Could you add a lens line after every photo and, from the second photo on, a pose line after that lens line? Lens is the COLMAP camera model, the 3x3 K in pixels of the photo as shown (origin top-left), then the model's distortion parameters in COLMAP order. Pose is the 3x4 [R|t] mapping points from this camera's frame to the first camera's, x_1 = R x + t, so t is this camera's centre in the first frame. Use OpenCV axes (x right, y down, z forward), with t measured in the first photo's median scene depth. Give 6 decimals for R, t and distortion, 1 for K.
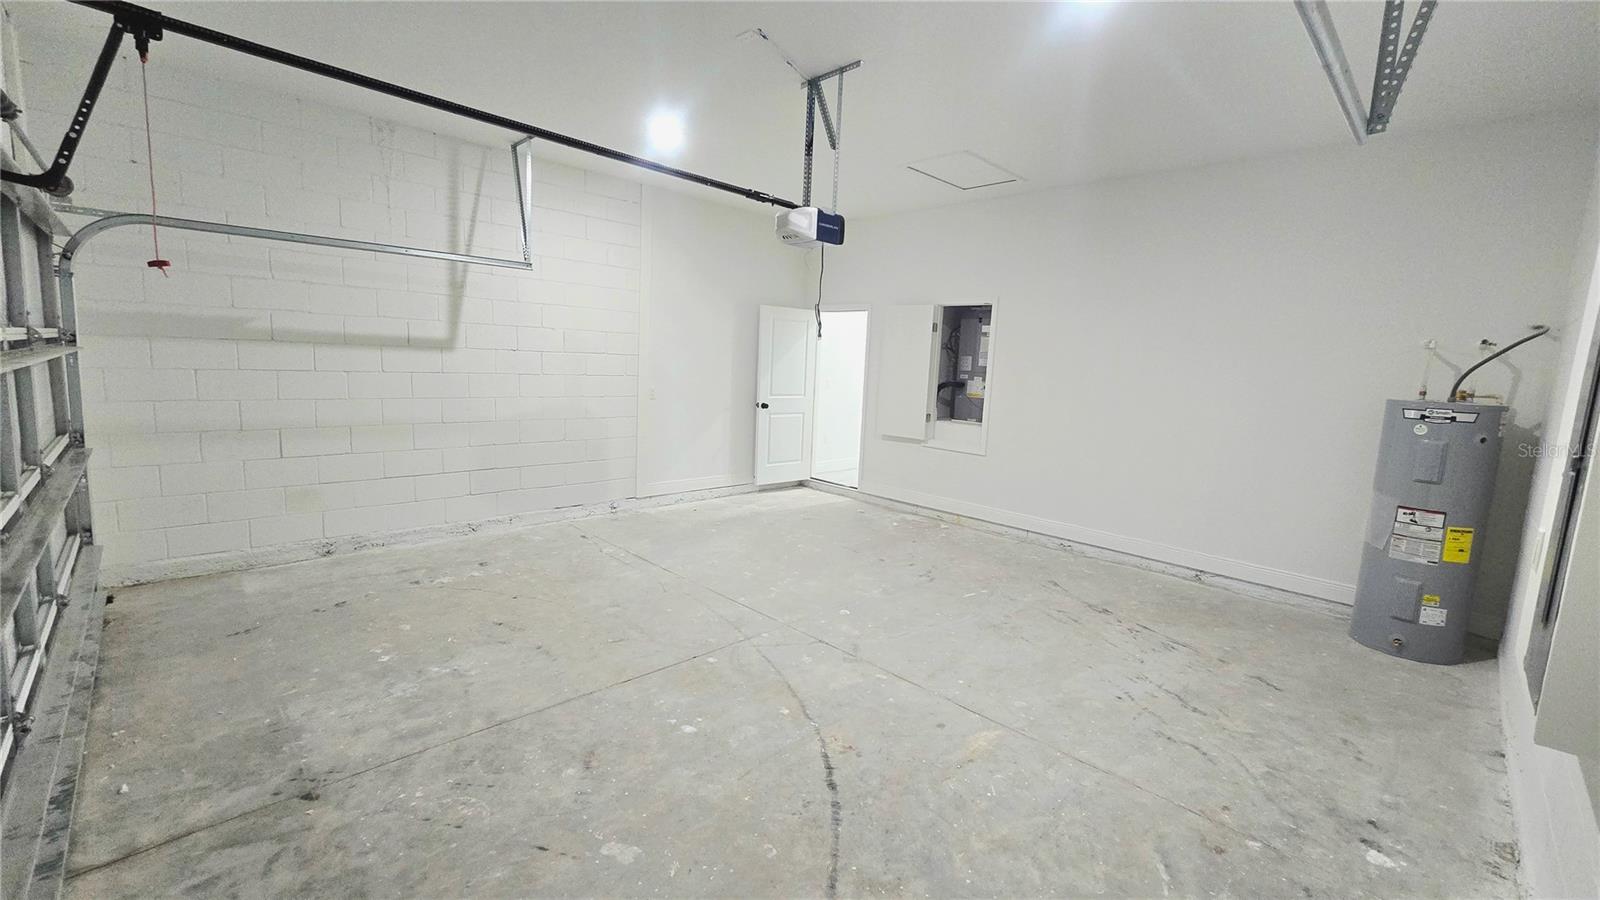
lens RADIAL K [[663.2, 0, 802.4], [0, 663.2, 447.6], [0, 0, 1]] dist [0.002609, -0.001003]
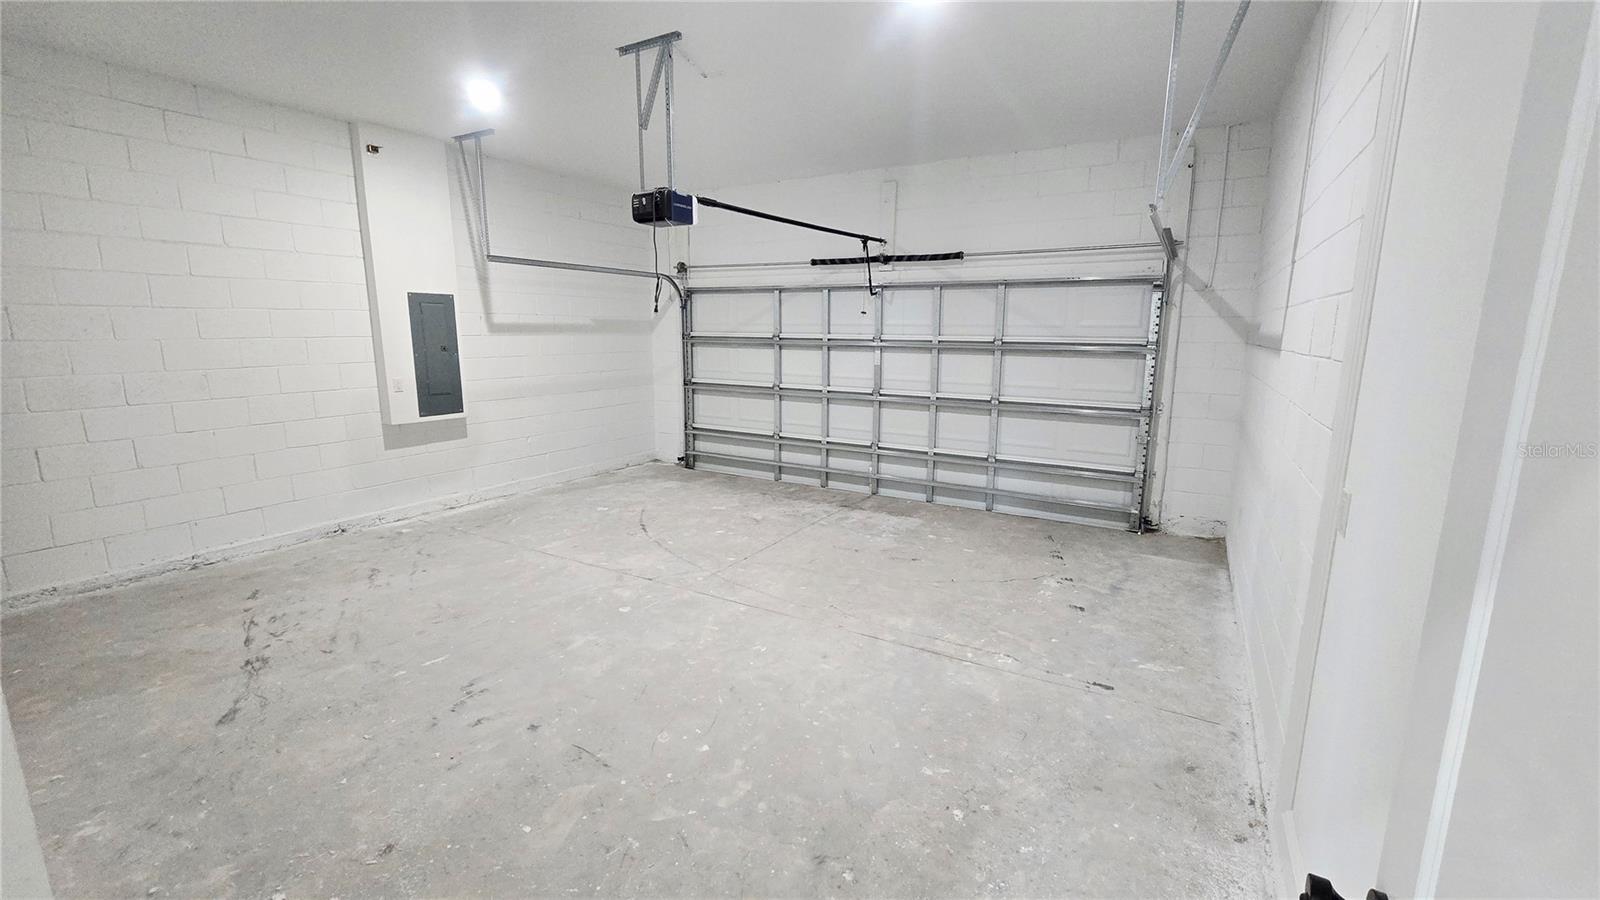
lens RADIAL K [[663.2, 0, 799.3], [0, 663.2, 448.9], [0, 0, 1]] dist [0.002609, -0.001003]
pose [[-0.964691, -0.003741, -0.263356, 0.081103], [-0.083781, 0.952321, 0.293369, -0.280809], [0.249702, 0.305075, -0.919009, 2.036762]]
